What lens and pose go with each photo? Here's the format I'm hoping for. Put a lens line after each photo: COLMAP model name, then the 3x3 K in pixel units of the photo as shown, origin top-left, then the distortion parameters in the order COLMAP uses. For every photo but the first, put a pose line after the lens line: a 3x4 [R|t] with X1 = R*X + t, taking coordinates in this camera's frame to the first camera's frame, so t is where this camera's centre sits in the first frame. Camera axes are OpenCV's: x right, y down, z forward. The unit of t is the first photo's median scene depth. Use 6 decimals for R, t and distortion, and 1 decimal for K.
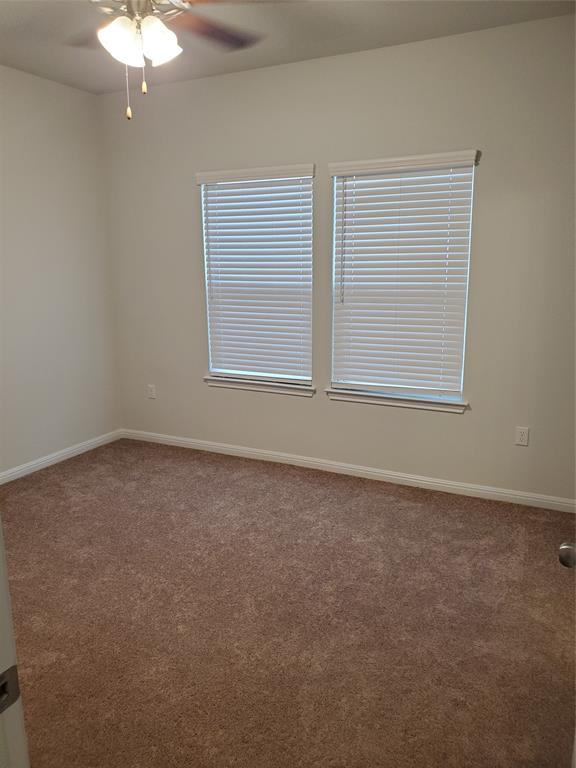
lens RADIAL K [[605.7, 0, 288.0], [0, 605.7, 384.0], [0, 0, 1]] dist [0.009548, 0.000469]
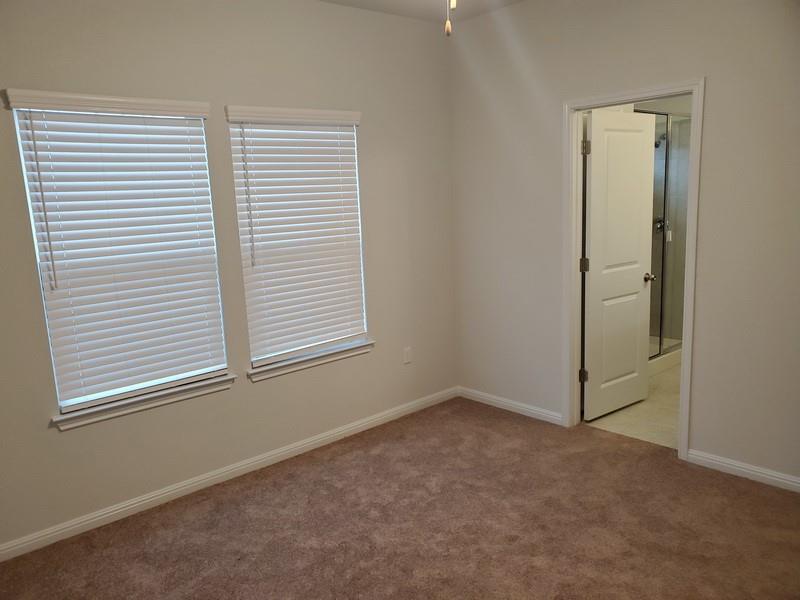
lens RADIAL K [[630.9, 0, 400.0], [0, 630.9, 300.0], [0, 0, 1]] dist [0.009548, 0.000469]
pose [[0.351833, -0.165426, 0.921329, -0.679086], [0.231107, 0.969142, 0.085756, -0.118625], [-0.907085, 0.182754, 0.379207, 0.486306]]
